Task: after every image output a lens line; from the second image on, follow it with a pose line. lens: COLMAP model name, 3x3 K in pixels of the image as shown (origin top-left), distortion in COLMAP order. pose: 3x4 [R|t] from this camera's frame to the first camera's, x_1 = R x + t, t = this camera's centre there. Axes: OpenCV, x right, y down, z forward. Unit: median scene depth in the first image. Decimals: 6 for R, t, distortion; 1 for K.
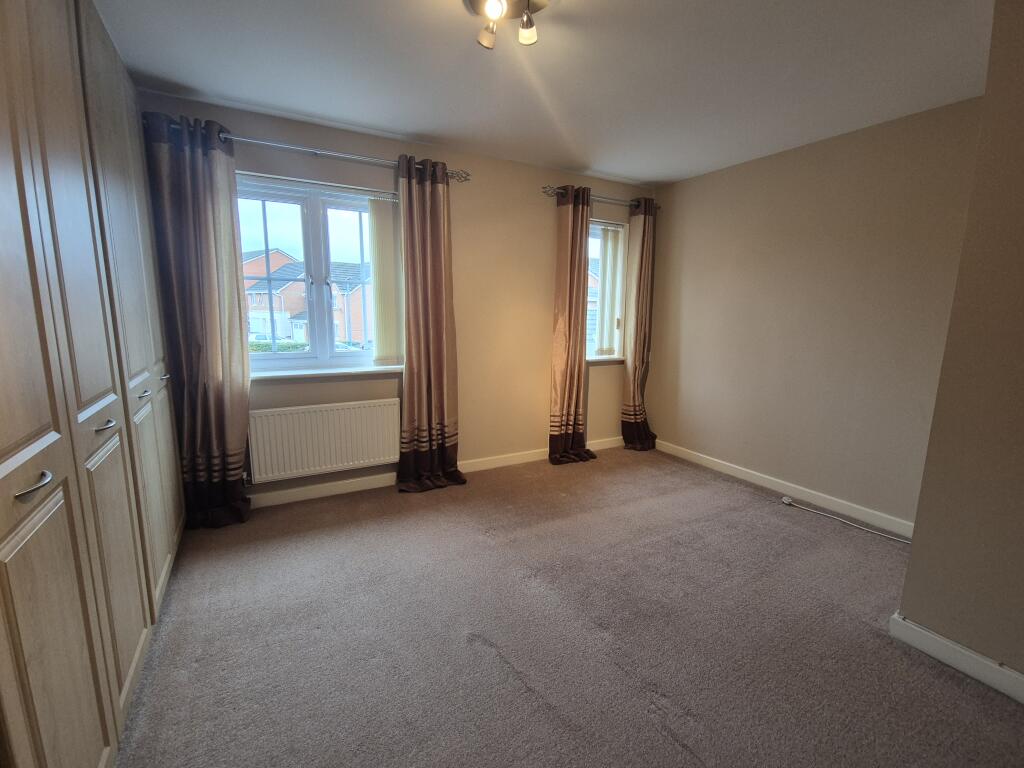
lens RADIAL K [[471.4, 0, 510.5], [0, 471.4, 388.8], [0, 0, 1]] dist [0.001453, -0.001189]
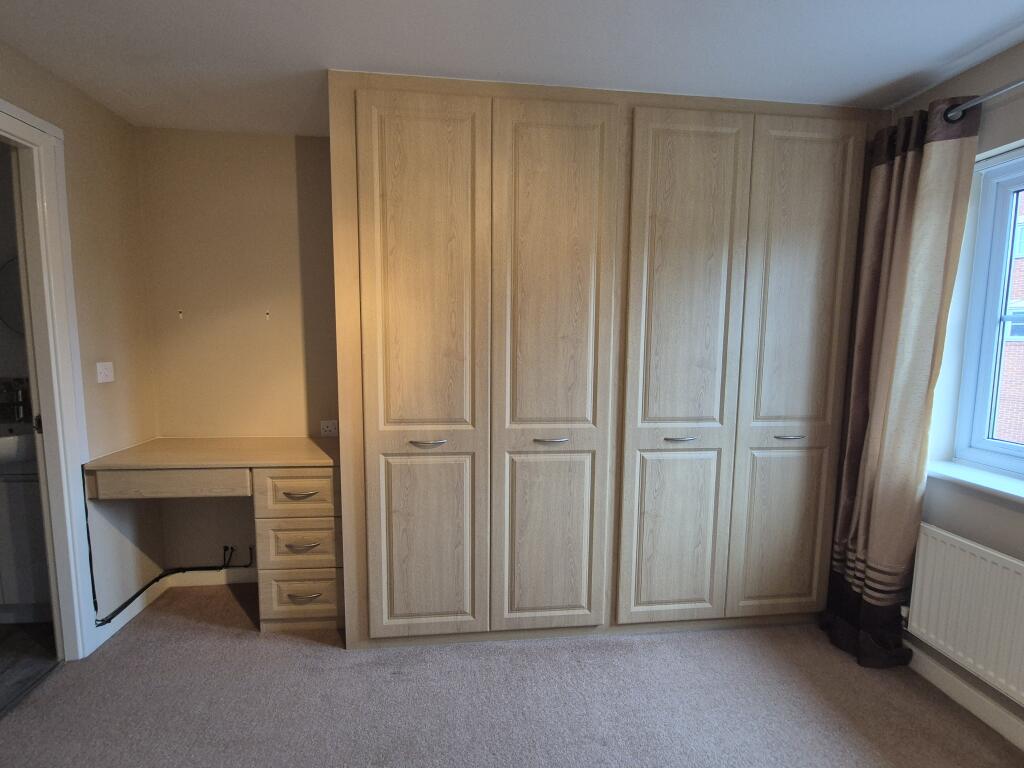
lens RADIAL K [[471.4, 0, 505.7], [0, 471.4, 389.1], [0, 0, 1]] dist [0.001453, -0.001189]
pose [[-0.405566, 0.079153, -0.910632, 0.219809], [-0.164649, 0.973622, 0.157957, -0.119511], [0.899115, 0.213997, -0.381835, 0.586732]]
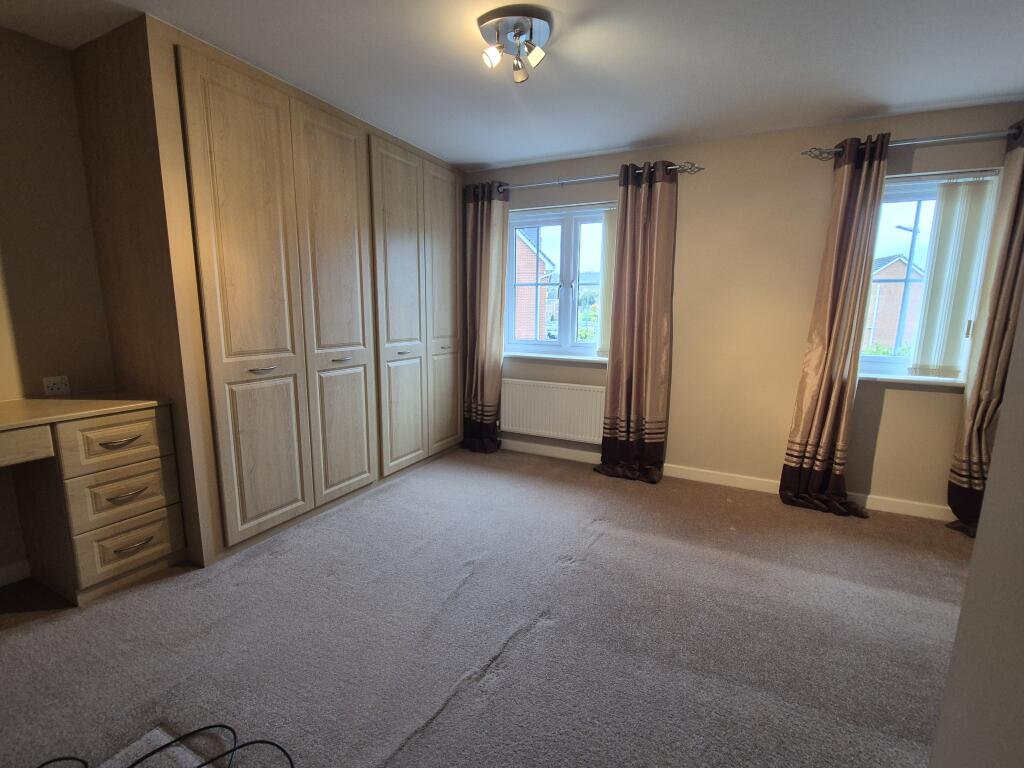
lens RADIAL K [[471.4, 0, 515.1], [0, 471.4, 387.0], [0, 0, 1]] dist [0.001453, -0.001189]
pose [[0.554546, 0.132166, -0.821591, 0.539279], [-0.143652, 0.987689, 0.061925, -0.017536], [0.819661, 0.083683, 0.566704, 0.194639]]
